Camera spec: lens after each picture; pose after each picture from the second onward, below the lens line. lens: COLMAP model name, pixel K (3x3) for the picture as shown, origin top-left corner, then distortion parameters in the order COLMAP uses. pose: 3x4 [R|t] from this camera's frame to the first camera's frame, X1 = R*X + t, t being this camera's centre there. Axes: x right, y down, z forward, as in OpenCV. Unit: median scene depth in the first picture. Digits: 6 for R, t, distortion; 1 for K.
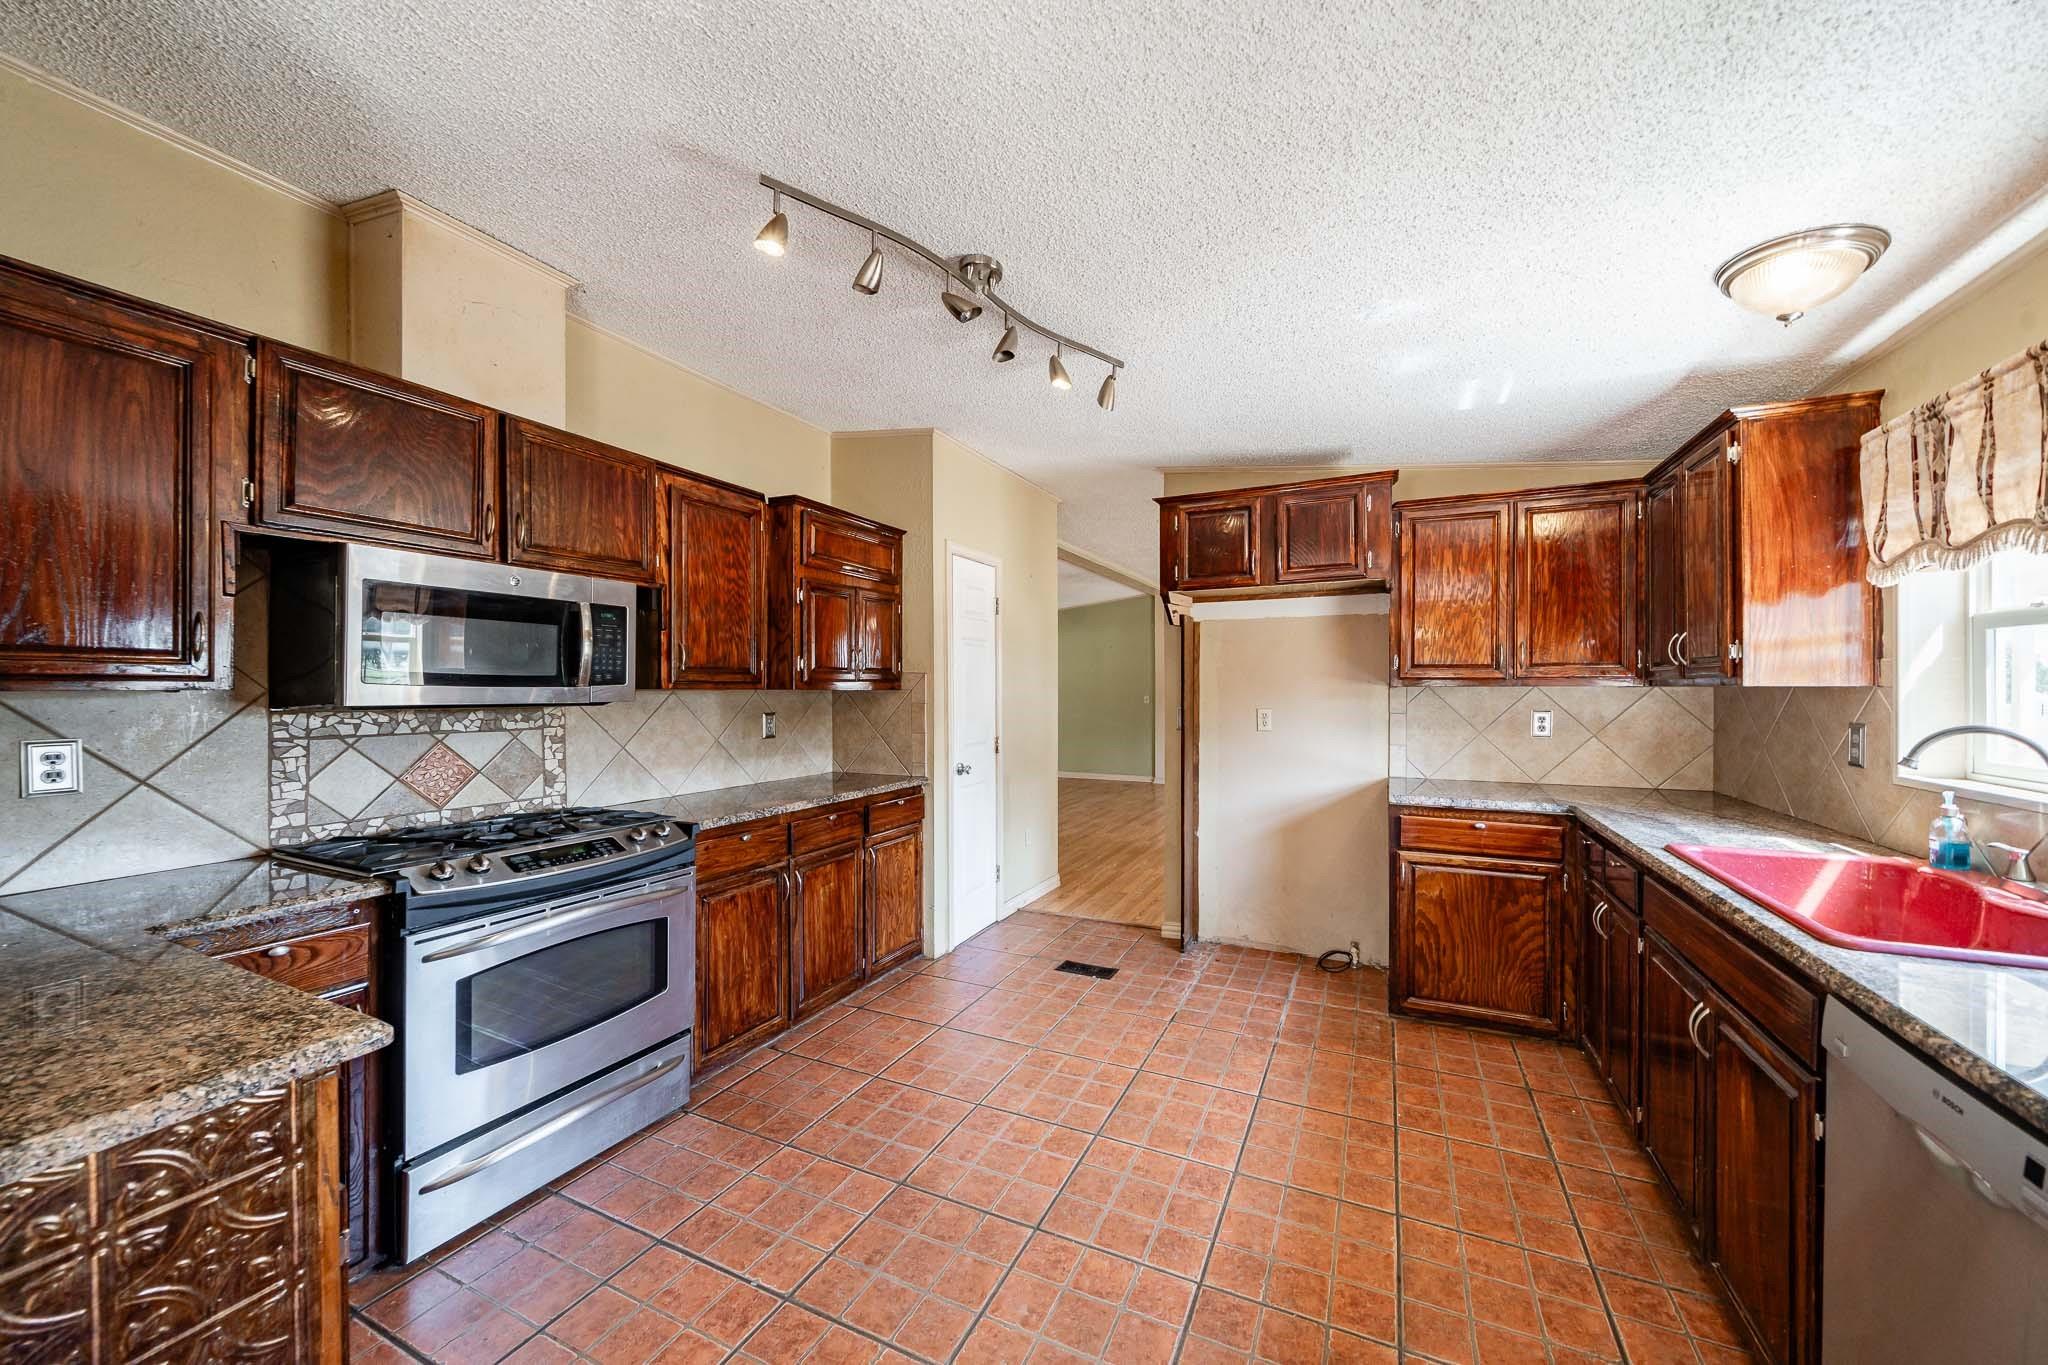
lens RADIAL K [[698.4, 0, 1025.8], [0, 698.4, 691.0], [0, 0, 1]] dist [0.000128, -0.000001]
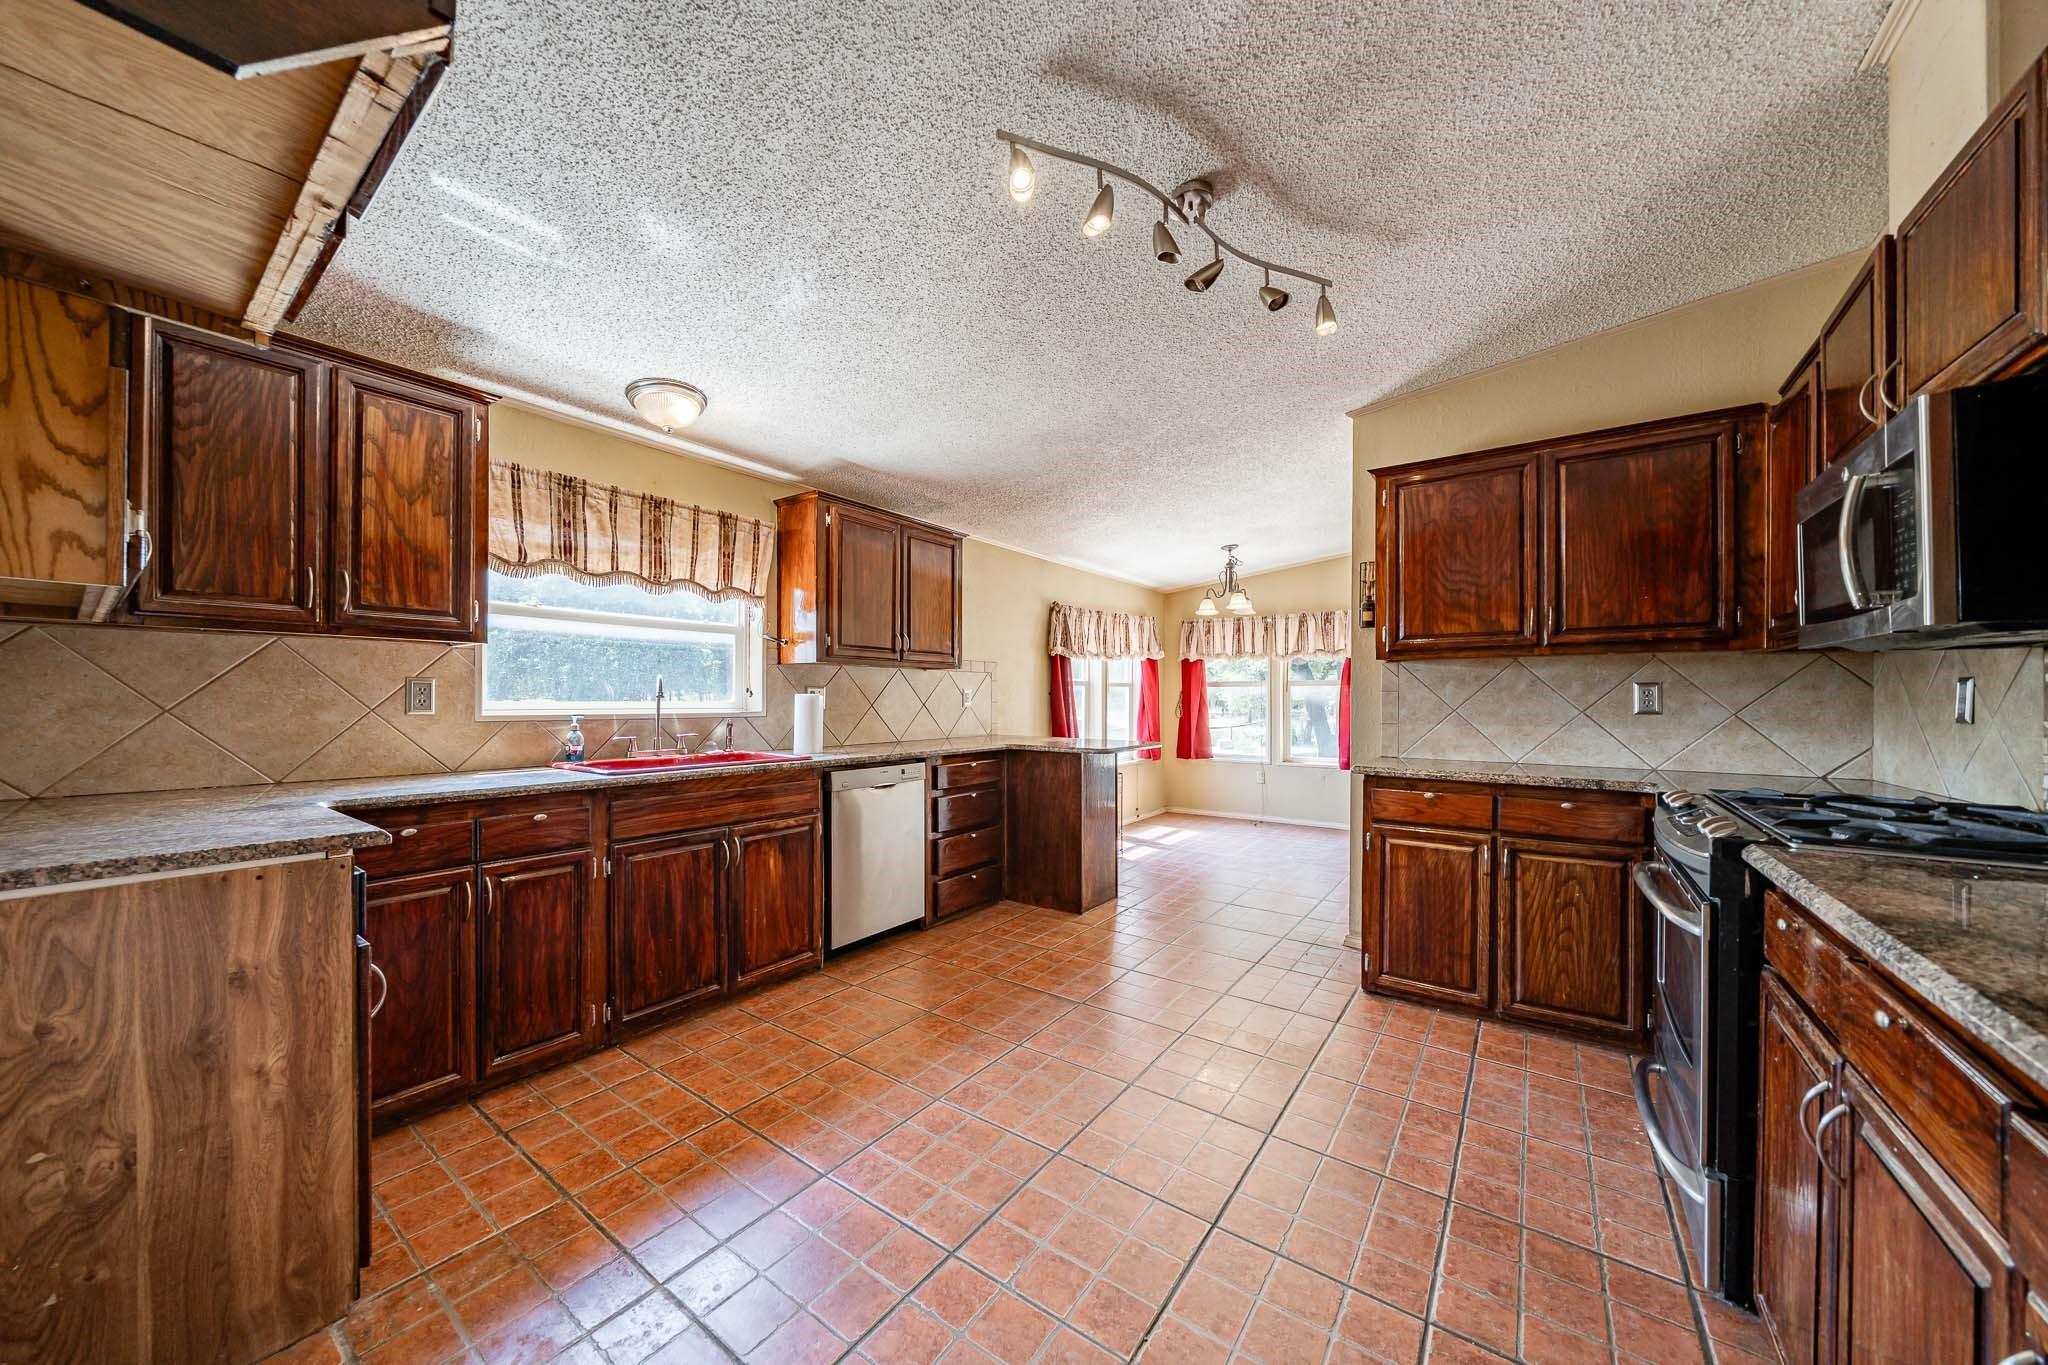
lens RADIAL K [[698.4, 0, 1017.8], [0, 698.4, 693.3], [0, 0, 1]] dist [0.000128, -0.000001]
pose [[-0.988789, 0.000226, 0.149321, 0.021964], [-0.000562, 0.999986, -0.005232, 0.079385], [-0.149320, -0.005257, -0.988775, 1.893858]]
